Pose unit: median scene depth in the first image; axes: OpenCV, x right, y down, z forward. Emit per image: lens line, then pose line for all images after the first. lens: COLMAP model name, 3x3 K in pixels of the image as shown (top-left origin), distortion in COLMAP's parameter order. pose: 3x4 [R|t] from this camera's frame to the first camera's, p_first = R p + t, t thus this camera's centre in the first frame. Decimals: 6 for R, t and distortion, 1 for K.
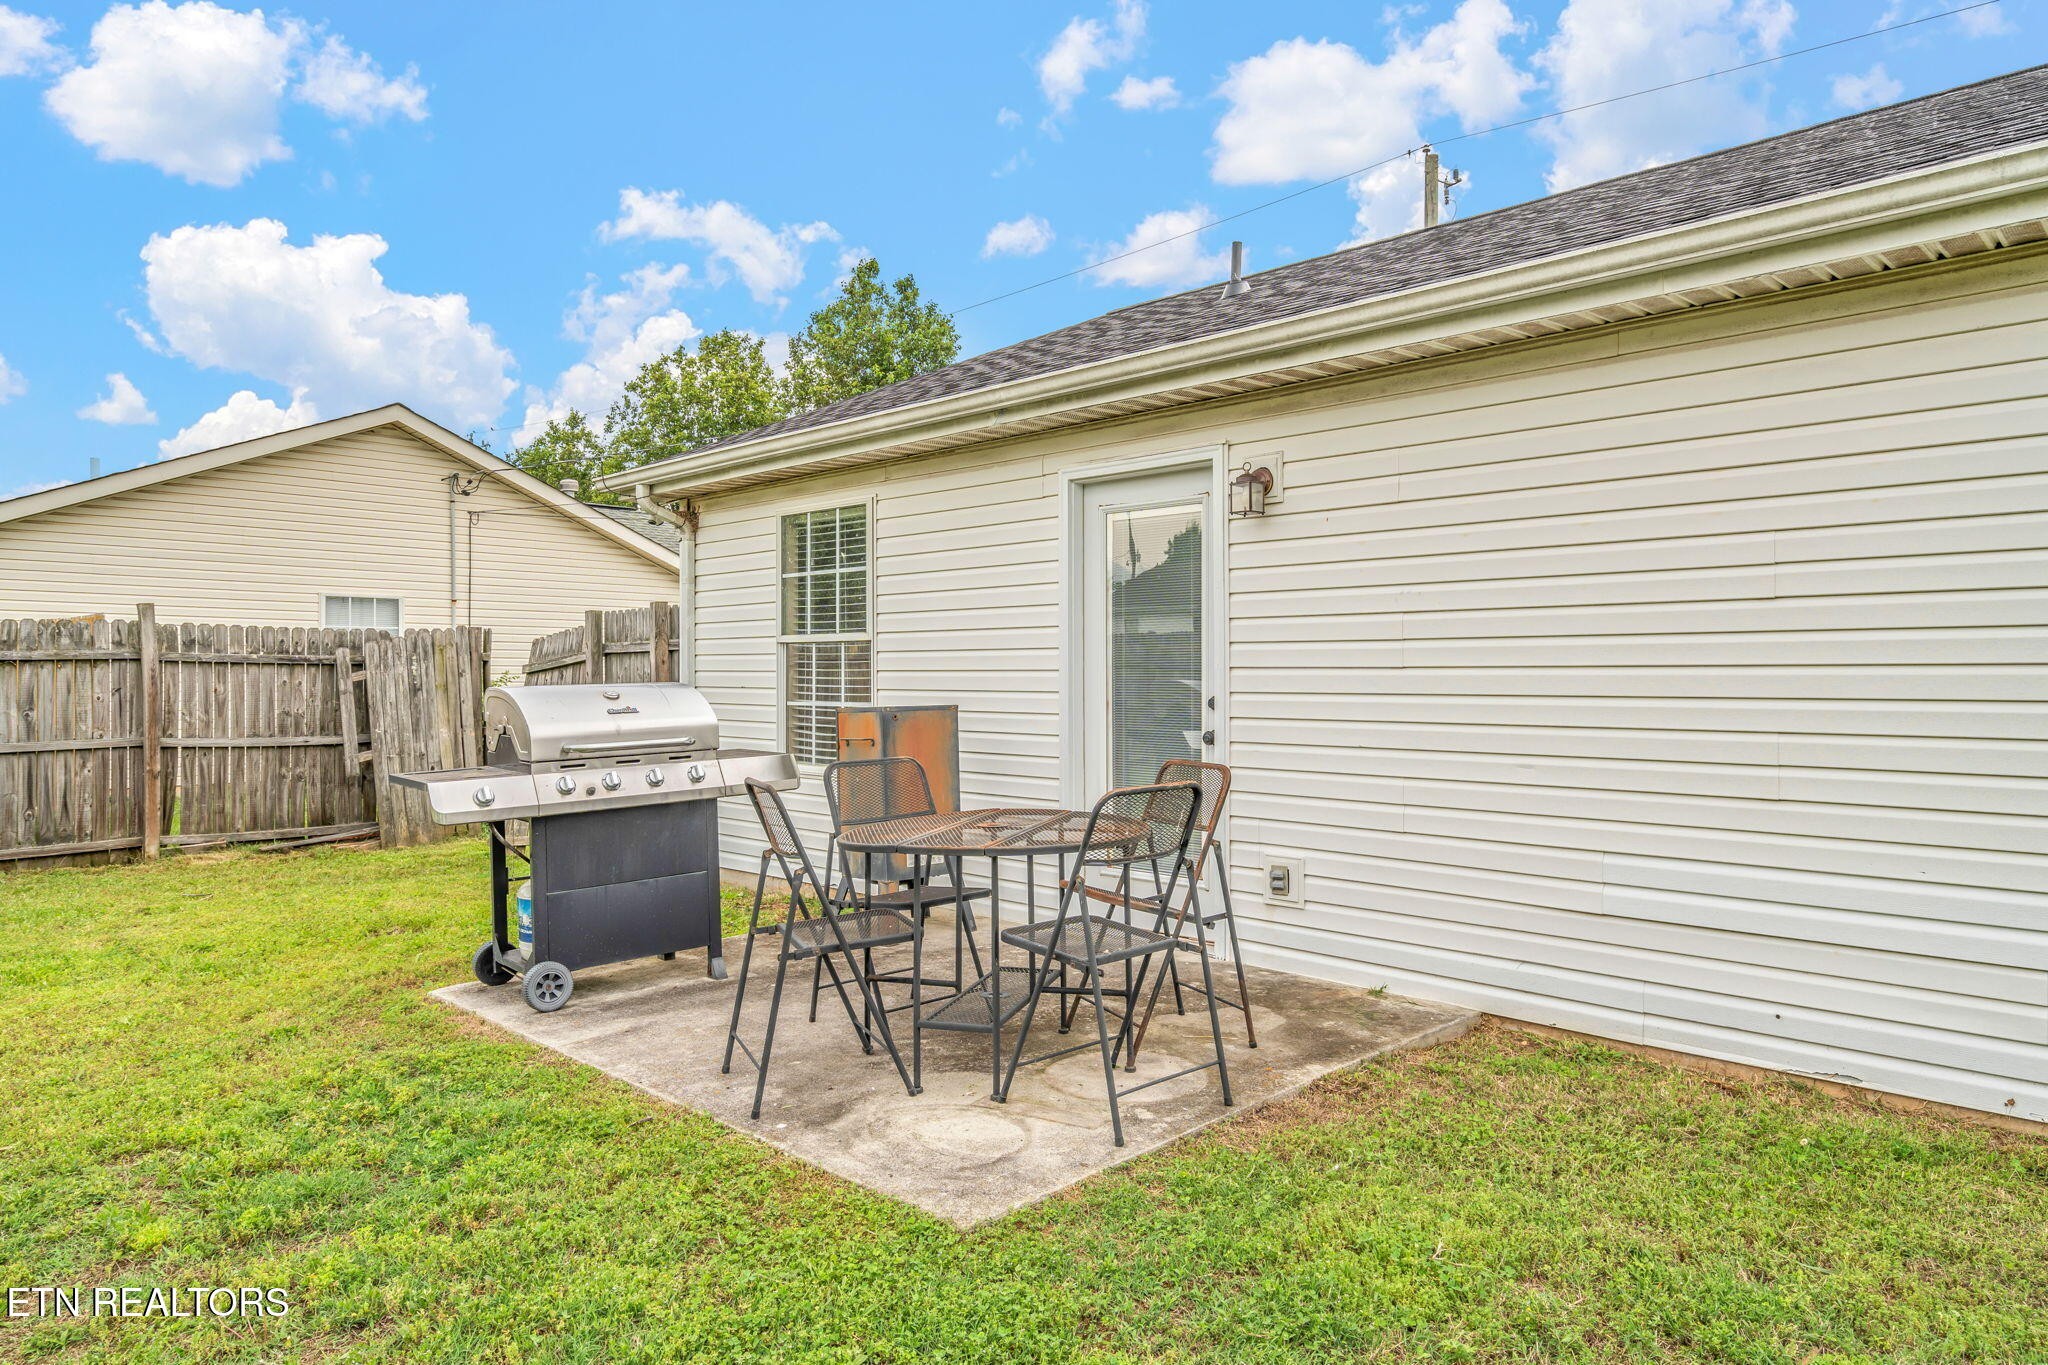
lens RADIAL K [[1275.8, 0, 1024.0], [0, 1275.8, 682.5], [0, 0, 1]] dist [-0.002954, -0.000596]
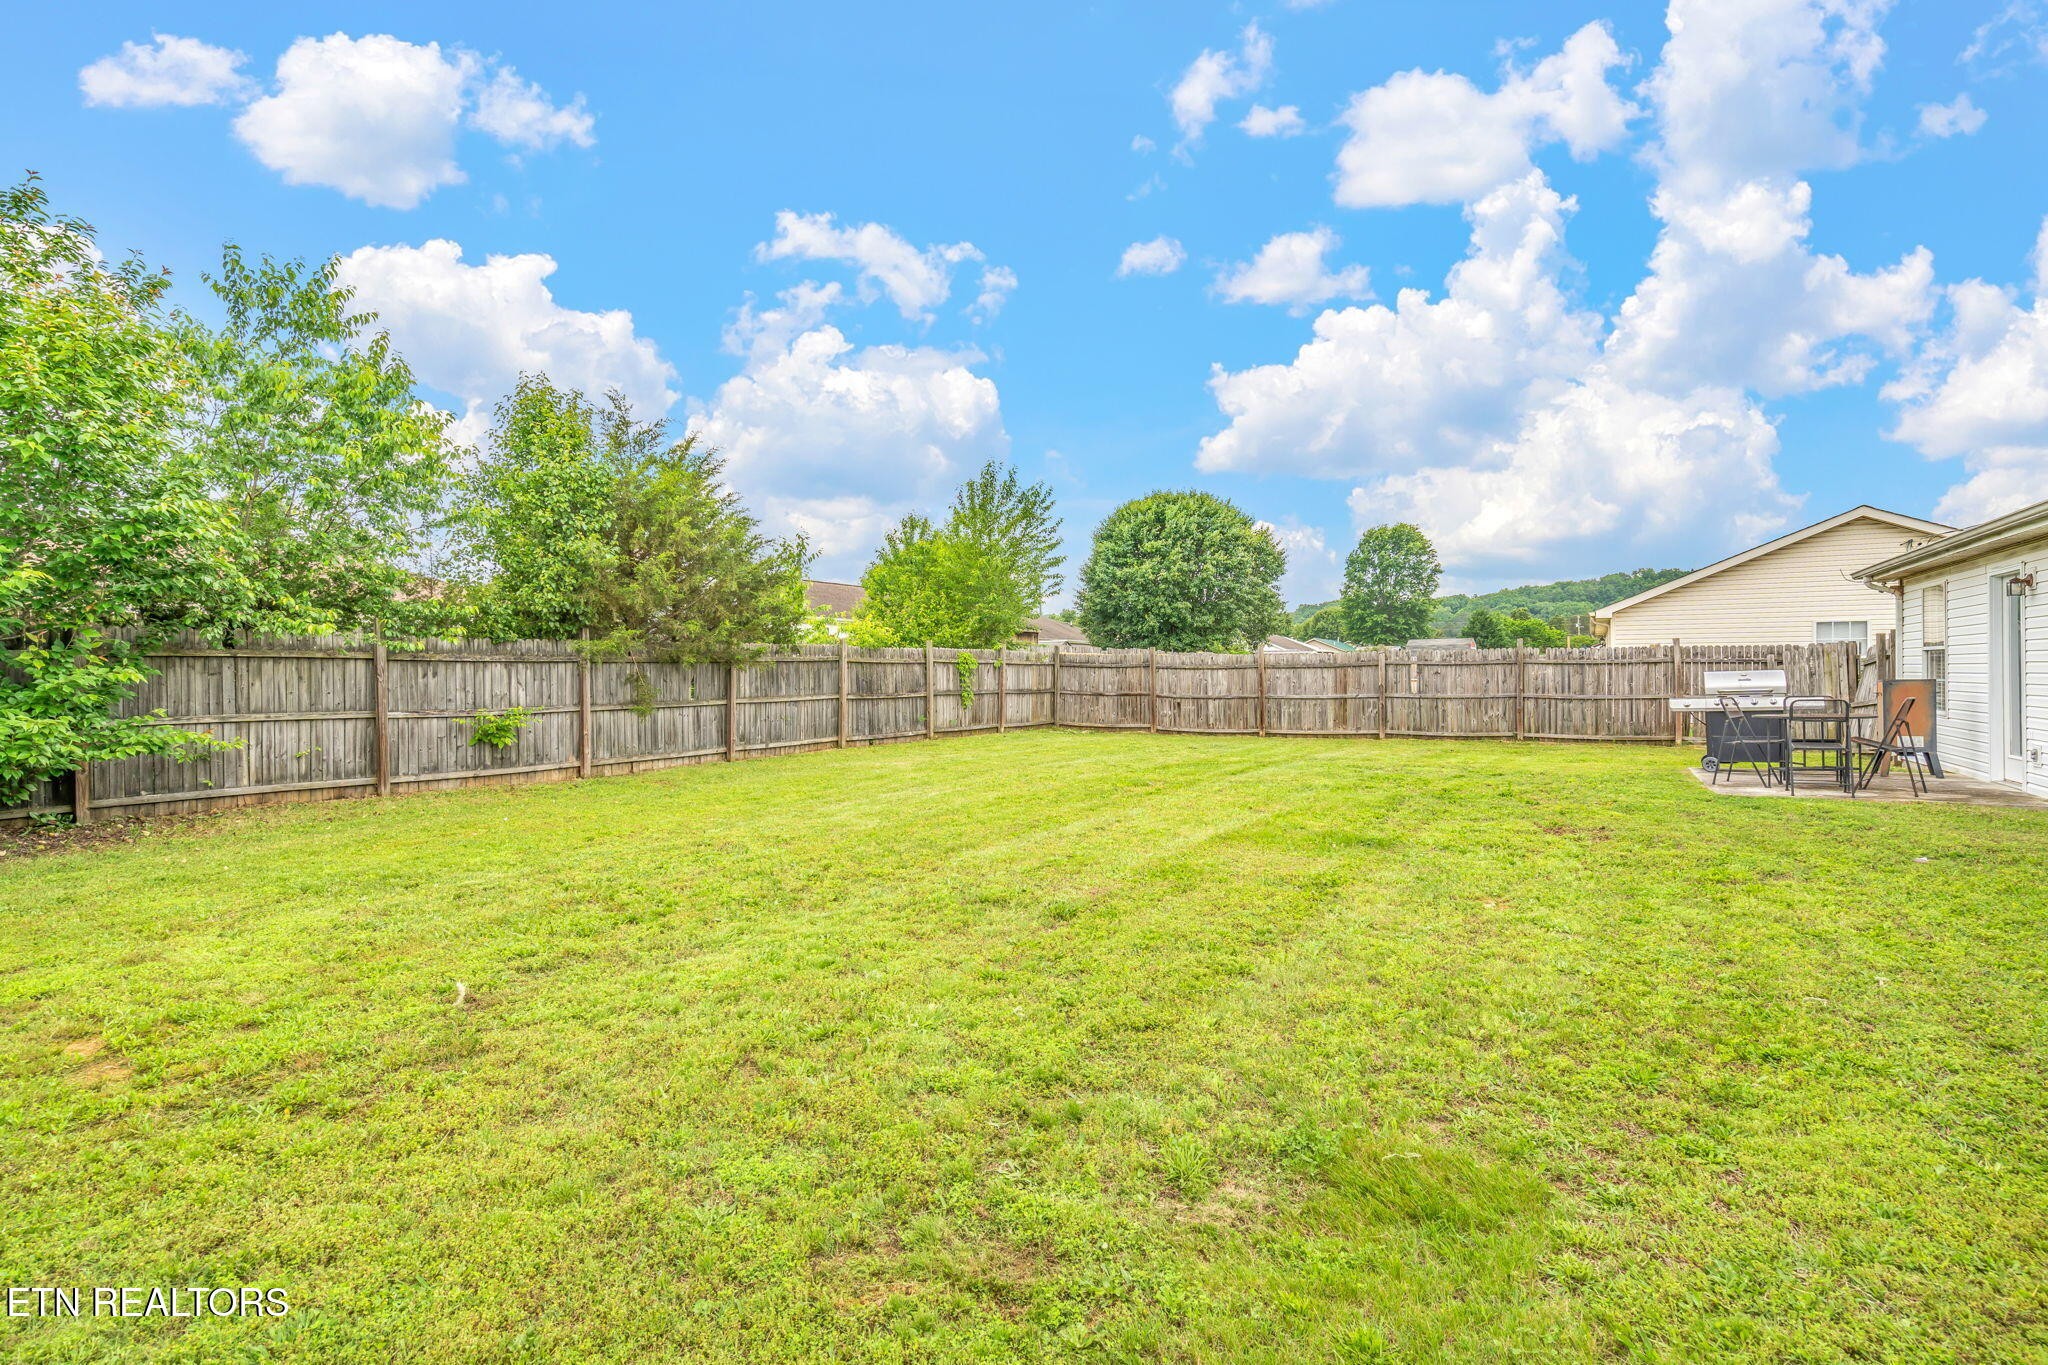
lens RADIAL K [[1022.4, 0, 1039.6], [0, 1022.4, 681.9], [0, 0, 1]] dist [0.004007, 0.001050]
pose [[0.272612, 0.005746, -0.962107, 0.930275], [0.003549, 0.999969, 0.006978, 0.002319], [0.962117, -0.005316, 0.272584, -0.751574]]
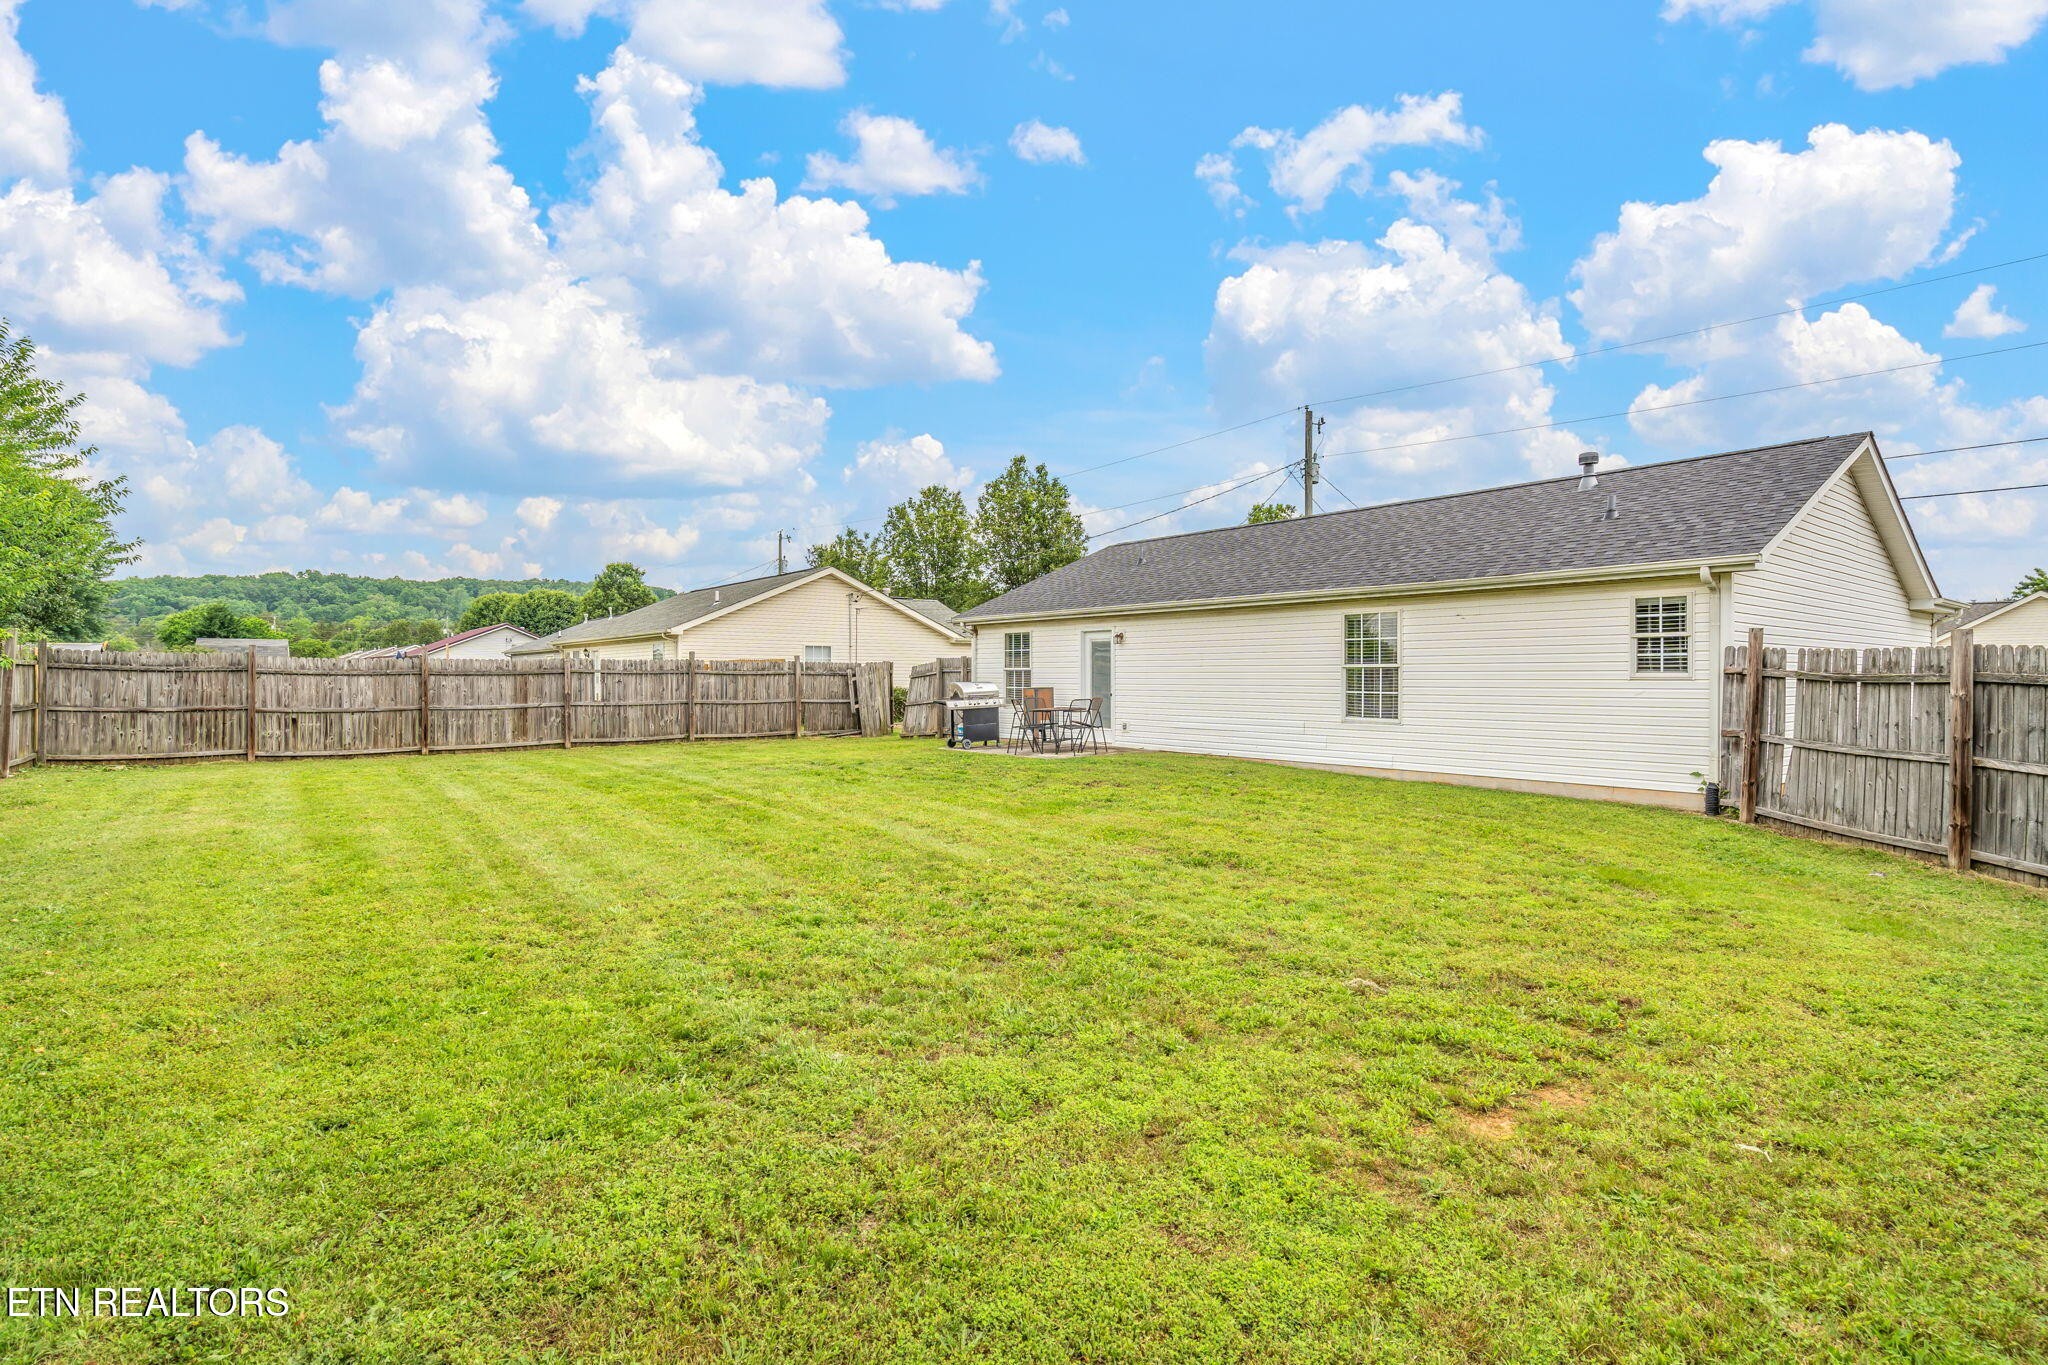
lens RADIAL K [[1022.4, 0, 1039.6], [0, 1022.4, 681.9], [0, 0, 1]] dist [0.004007, 0.001050]
pose [[0.995748, 0.001197, -0.092110, 0.144024], [-0.000999, 0.999997, 0.002203, -0.004080], [0.092112, -0.002102, 0.995746, -1.589453]]
